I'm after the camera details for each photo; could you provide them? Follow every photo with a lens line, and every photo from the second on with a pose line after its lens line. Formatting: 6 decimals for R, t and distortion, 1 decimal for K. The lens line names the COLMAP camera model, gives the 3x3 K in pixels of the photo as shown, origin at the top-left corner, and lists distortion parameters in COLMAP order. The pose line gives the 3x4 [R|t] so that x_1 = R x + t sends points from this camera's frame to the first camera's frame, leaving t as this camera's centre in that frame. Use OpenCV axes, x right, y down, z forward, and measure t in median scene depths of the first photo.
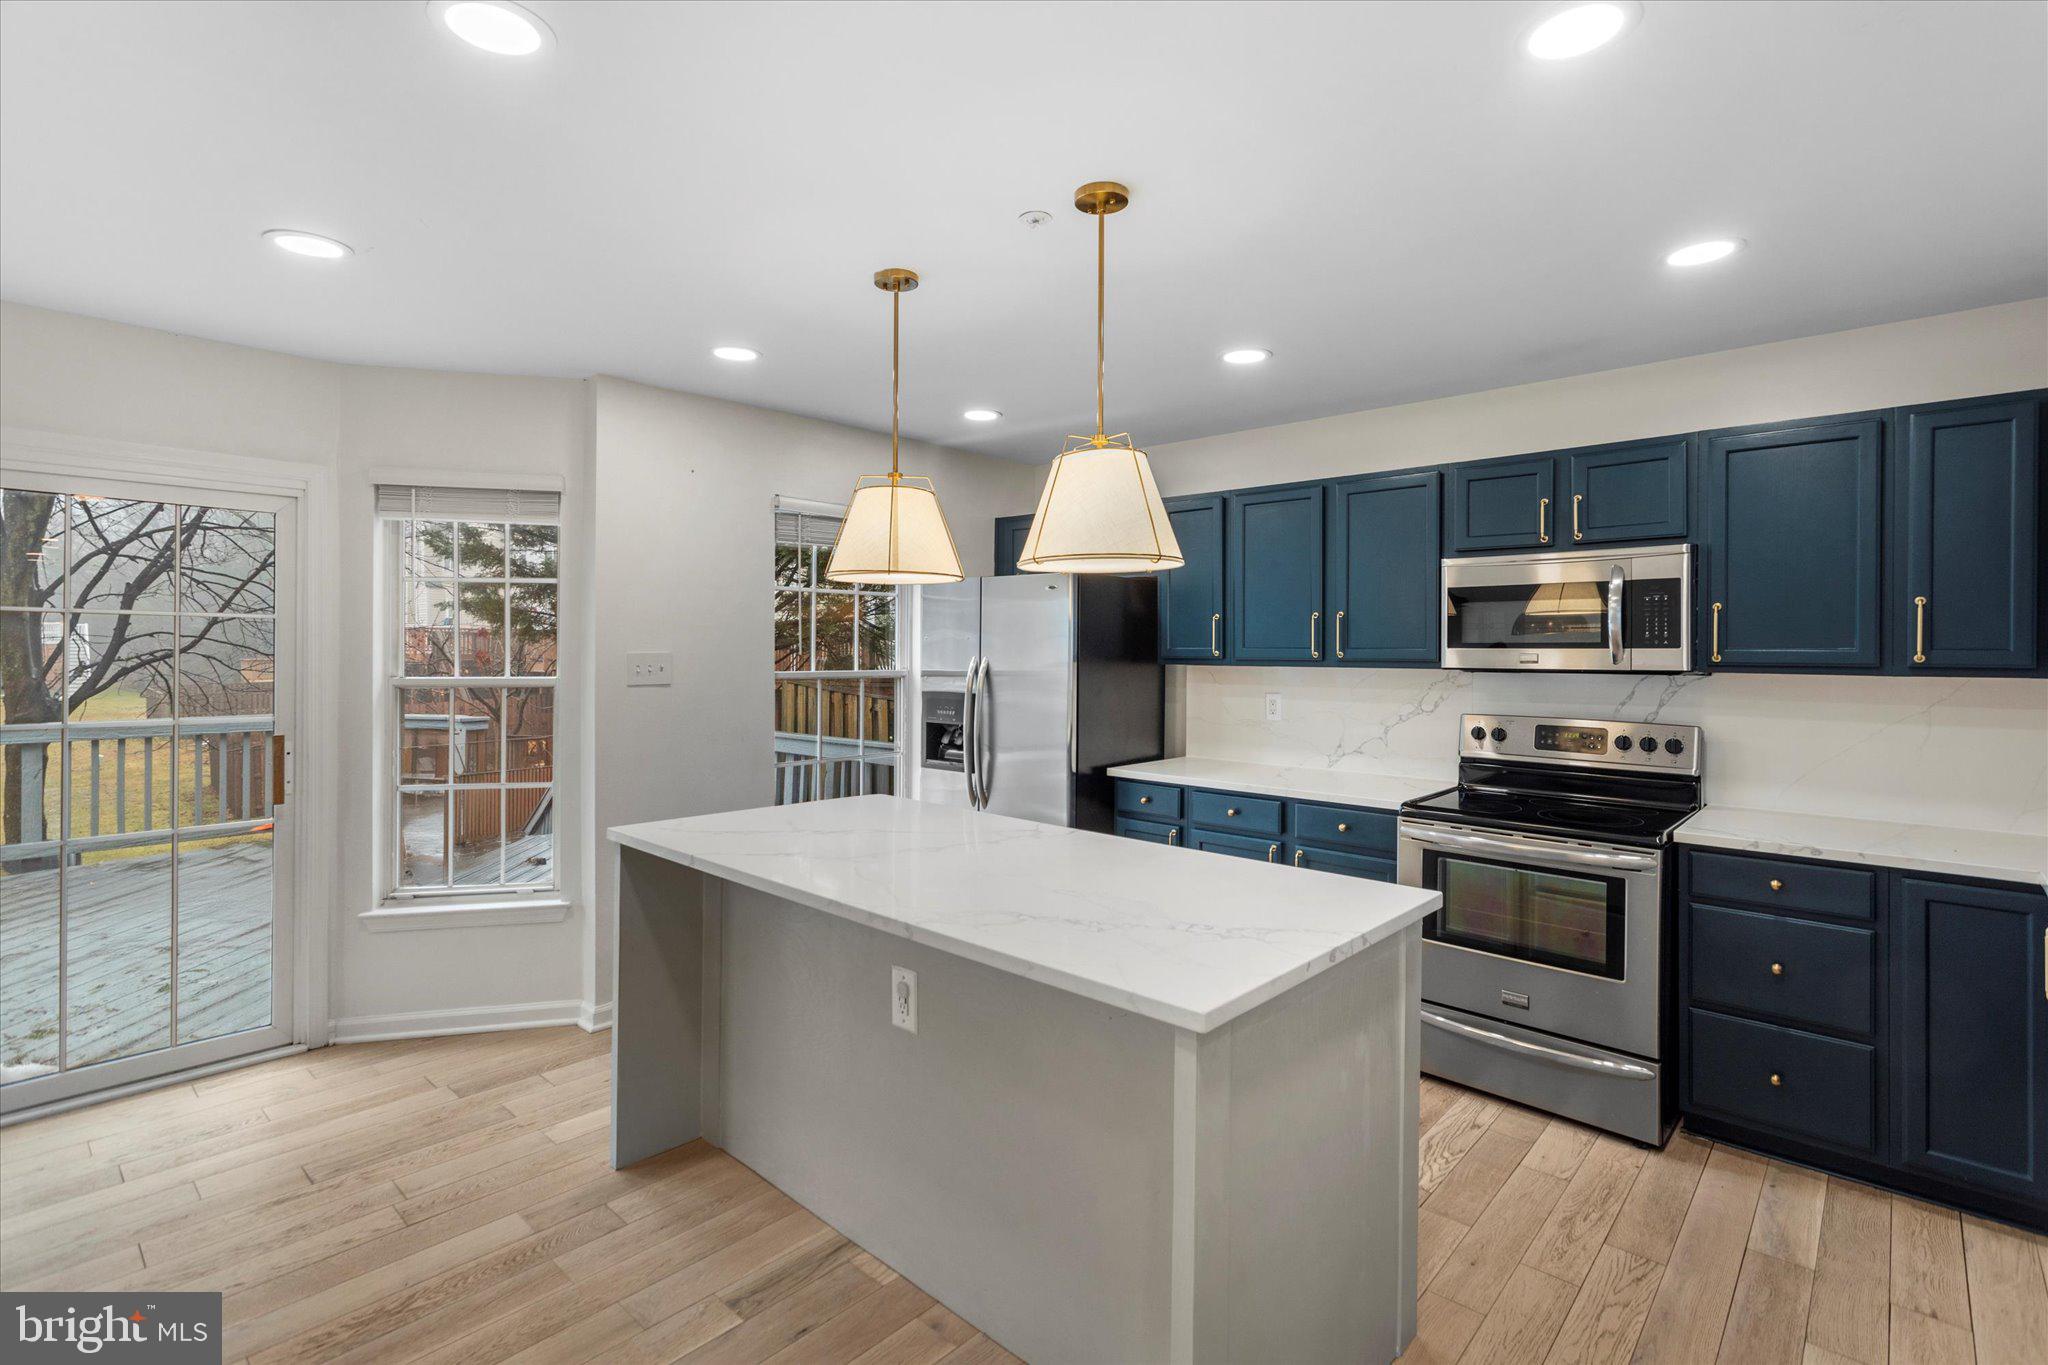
lens RADIAL K [[967.8, 0, 1030.9], [0, 967.8, 655.3], [0, 0, 1]] dist [0.006747, 0.001288]
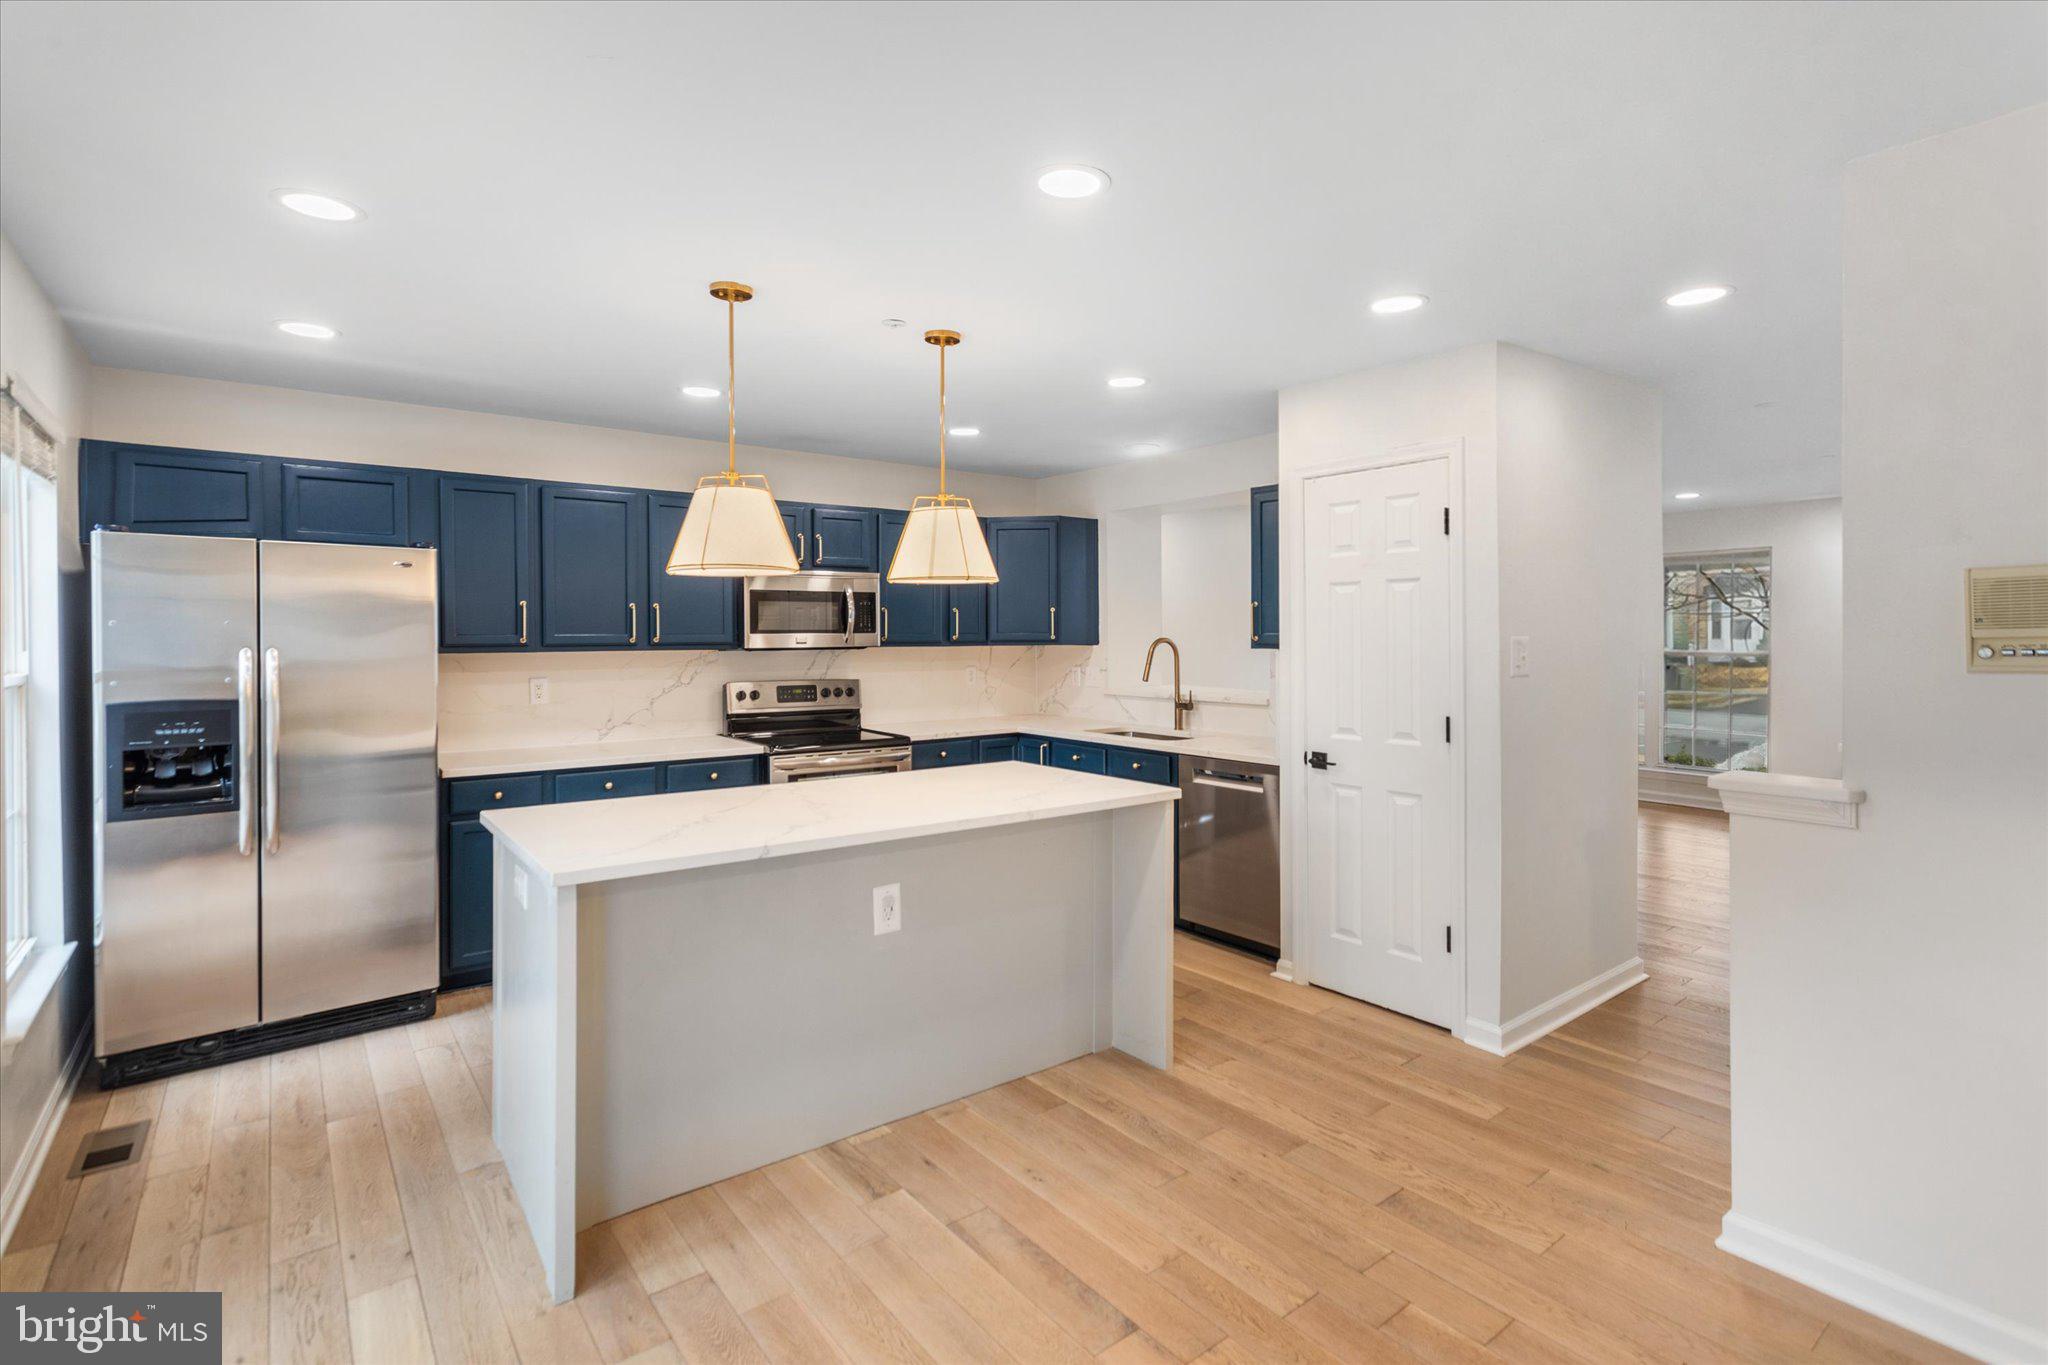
lens RADIAL K [[967.8, 0, 1030.9], [0, 967.8, 655.3], [0, 0, 1]] dist [0.006747, 0.001288]
pose [[0.176352, -0.028541, 0.983913, -0.942765], [0.010468, 0.999577, 0.027120, -0.011210], [-0.984271, 0.005517, 0.176577, 0.406612]]
